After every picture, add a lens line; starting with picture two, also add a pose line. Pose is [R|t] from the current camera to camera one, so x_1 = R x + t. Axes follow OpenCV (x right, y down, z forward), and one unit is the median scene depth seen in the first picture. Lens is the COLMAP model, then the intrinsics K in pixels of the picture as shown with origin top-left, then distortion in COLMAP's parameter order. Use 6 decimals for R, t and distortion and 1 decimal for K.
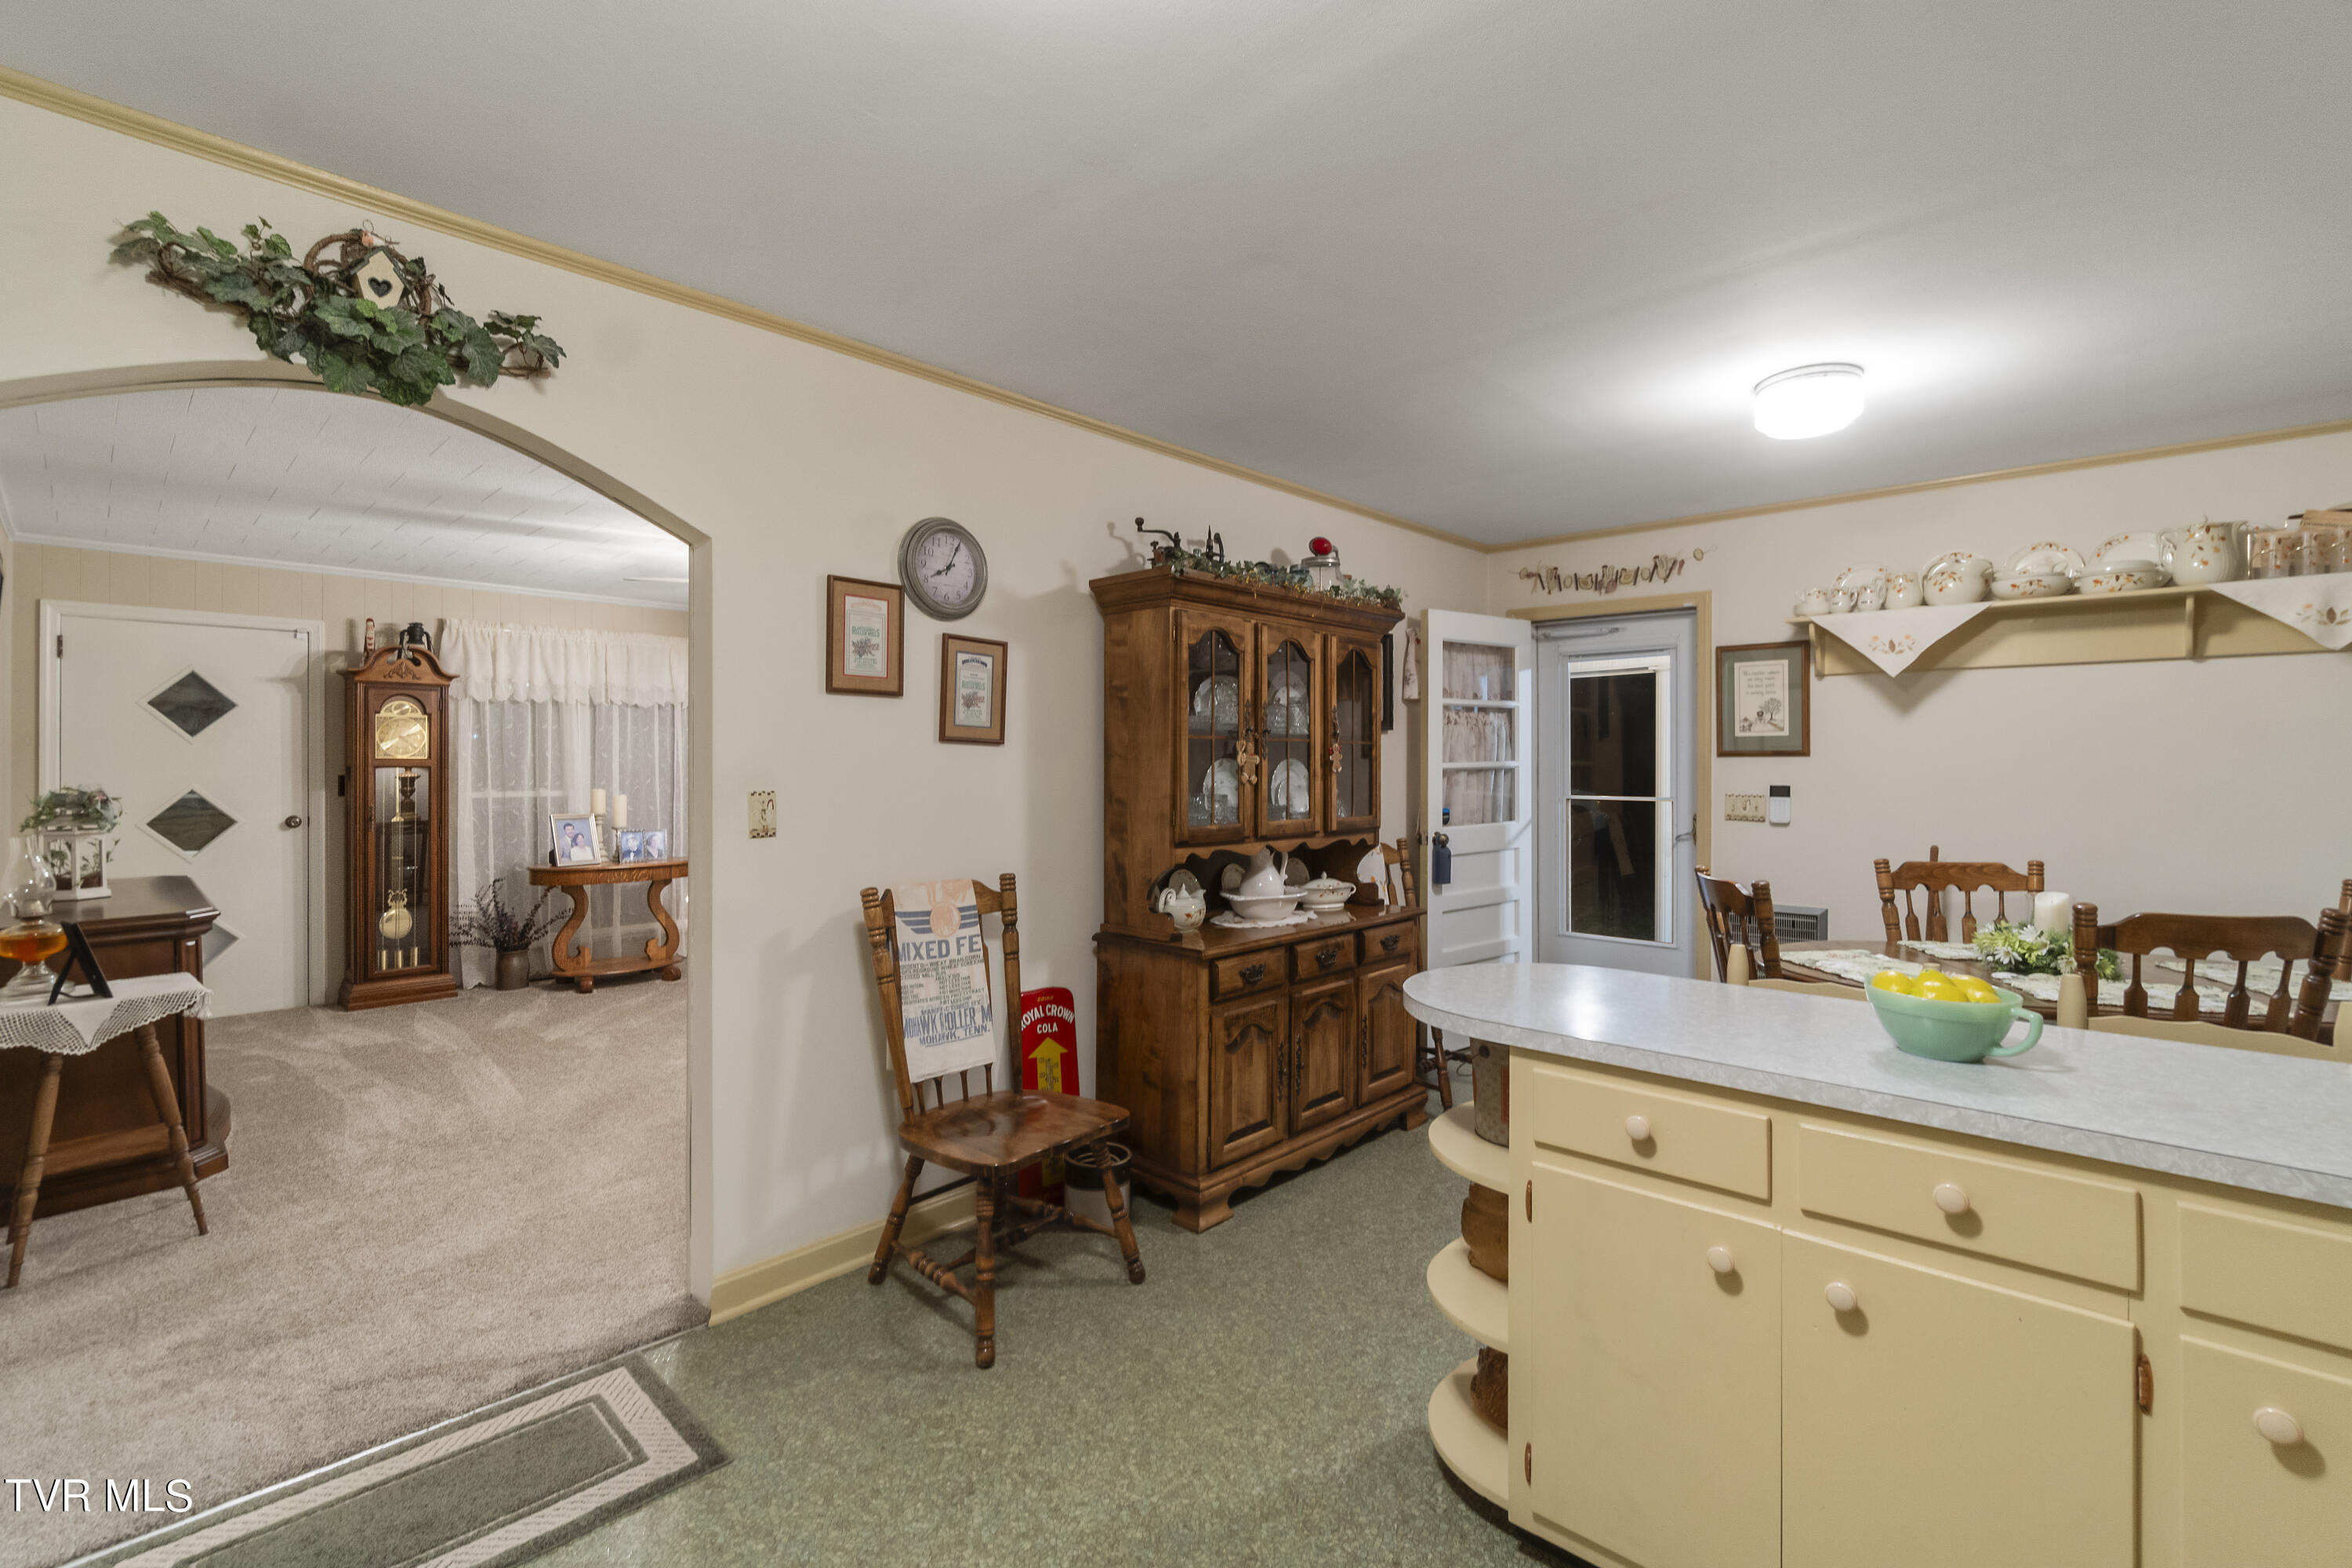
lens RADIAL K [[1028.5, 0, 1177.8], [0, 1028.5, 771.1], [0, 0, 1]] dist [-0.000369, -0.000035]
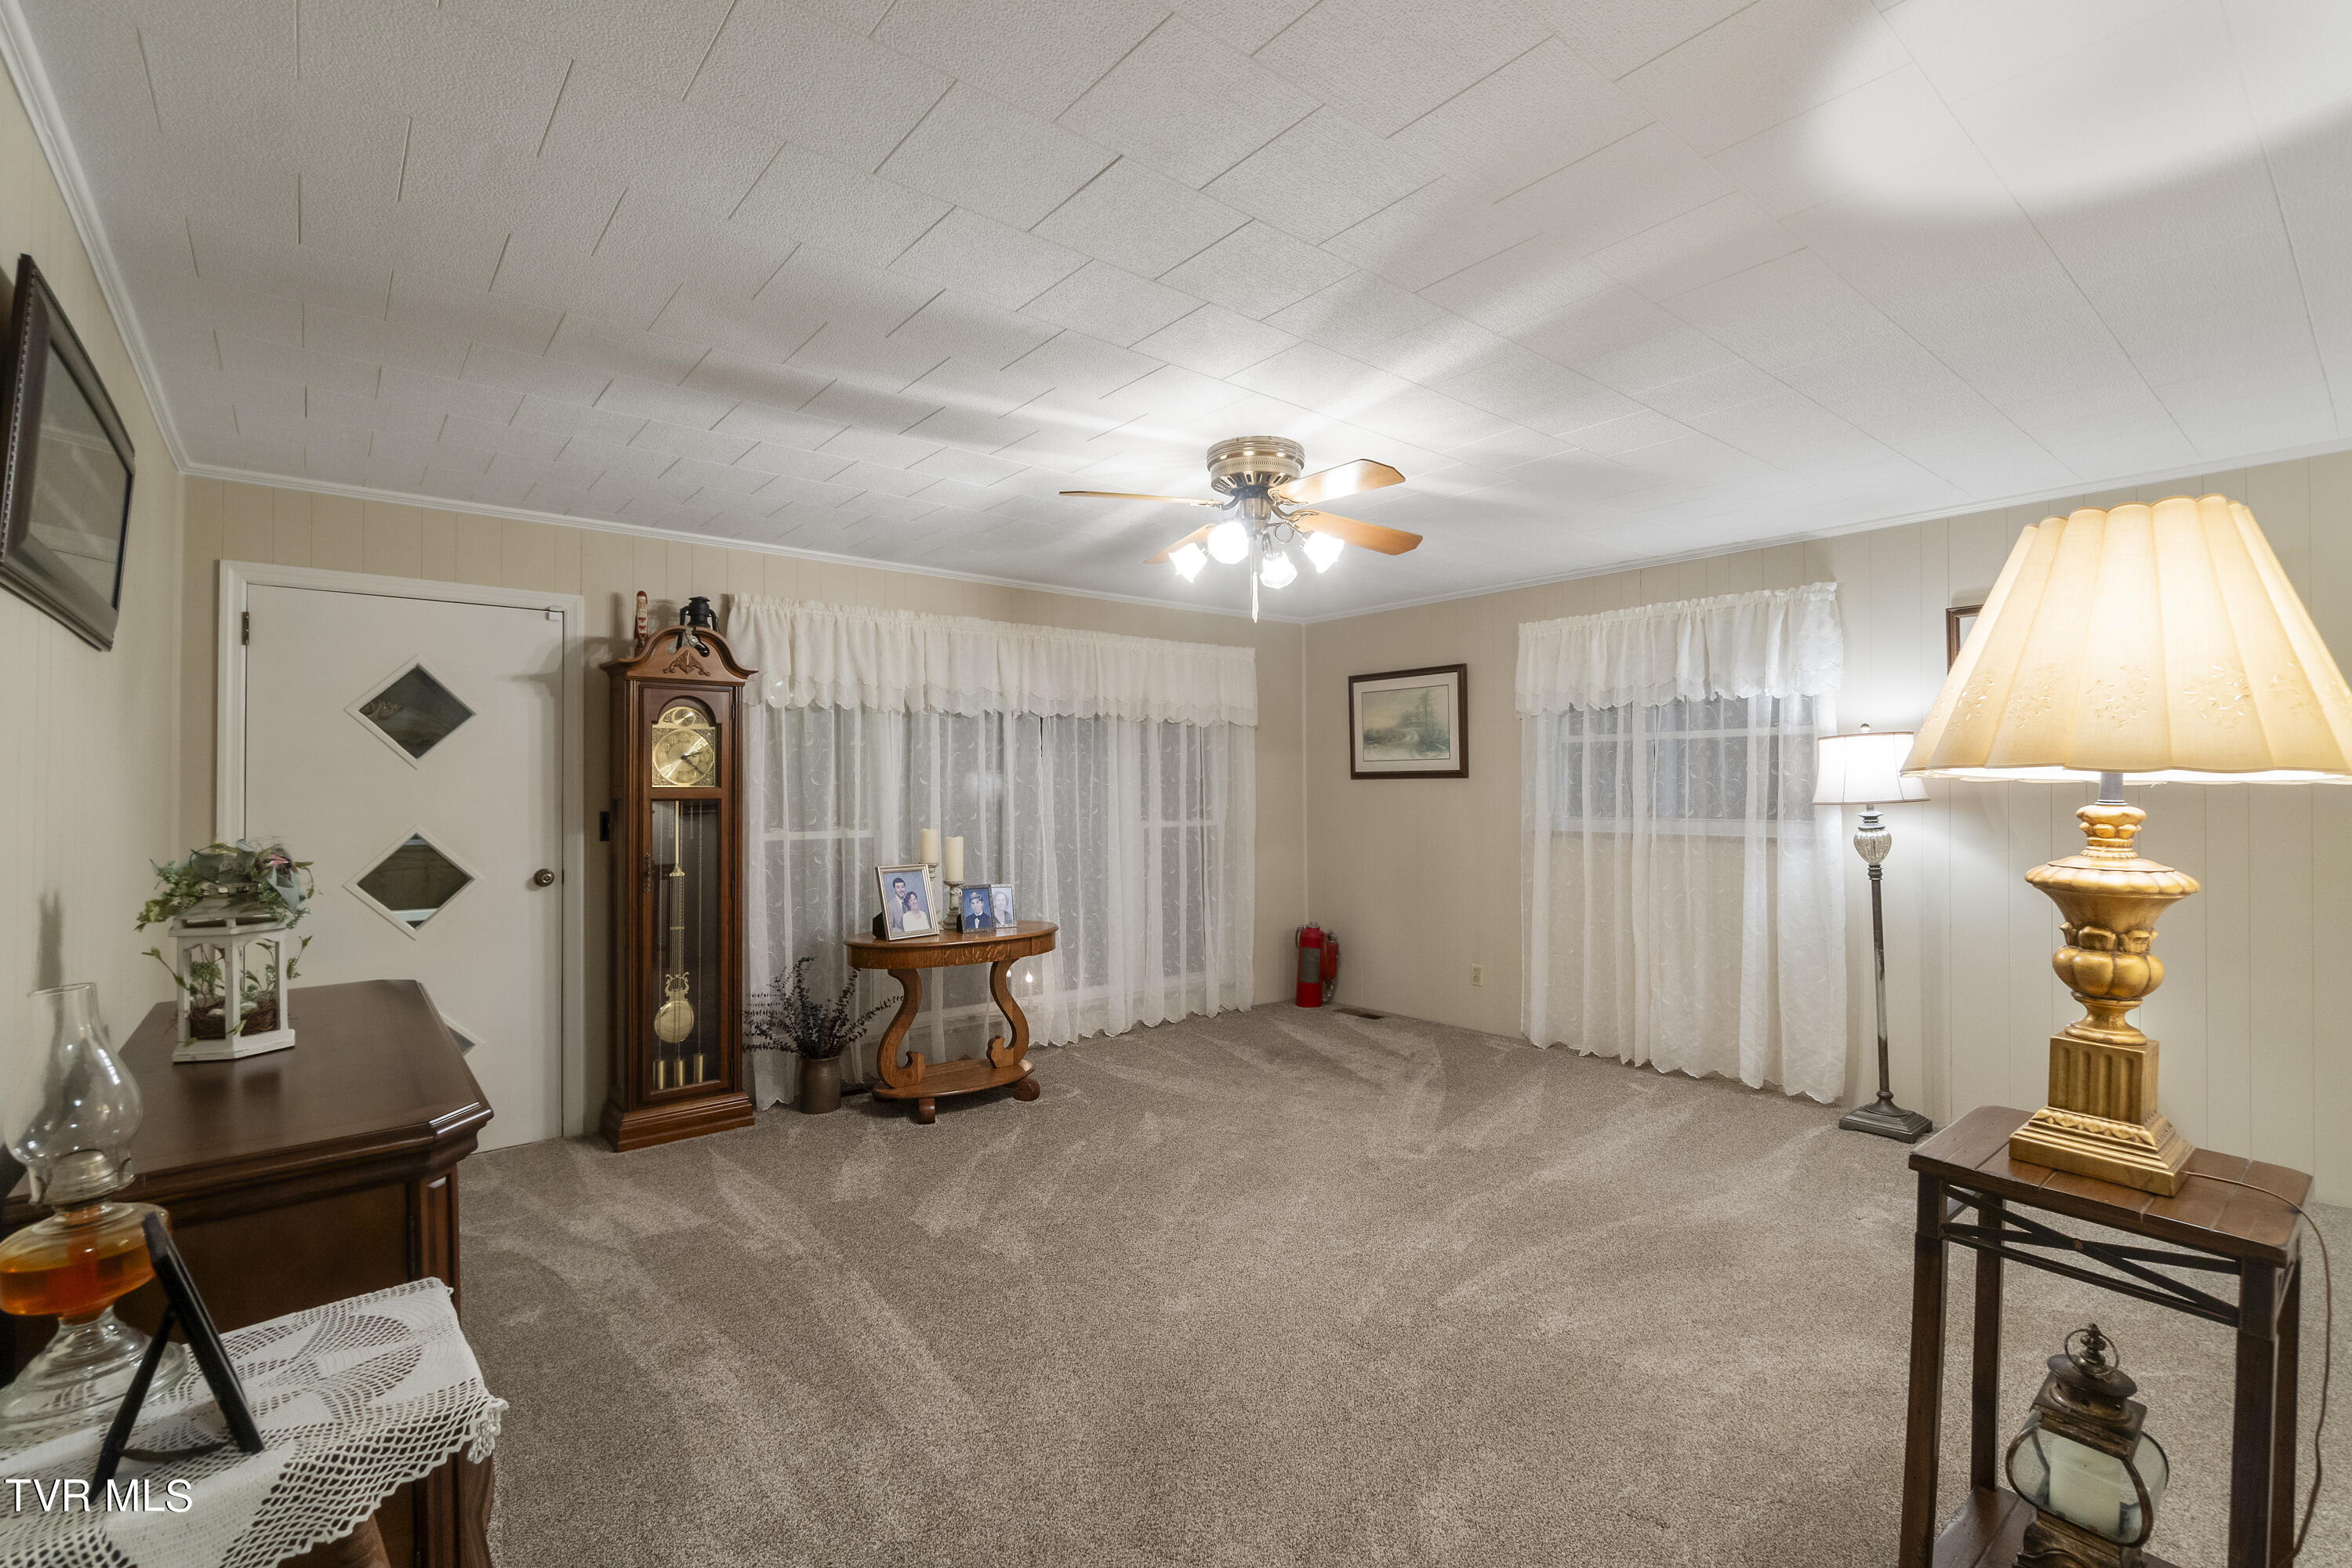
lens RADIAL K [[1023.6, 0, 1176.0], [0, 1023.6, 784.0], [0, 0, 1]] dist [-0.002076, -0.000034]
pose [[0.993536, -0.006965, -0.113300, -0.345890], [0.005459, 0.999893, -0.013591, -0.003275], [0.113383, 0.012885, 0.993468, 0.346790]]
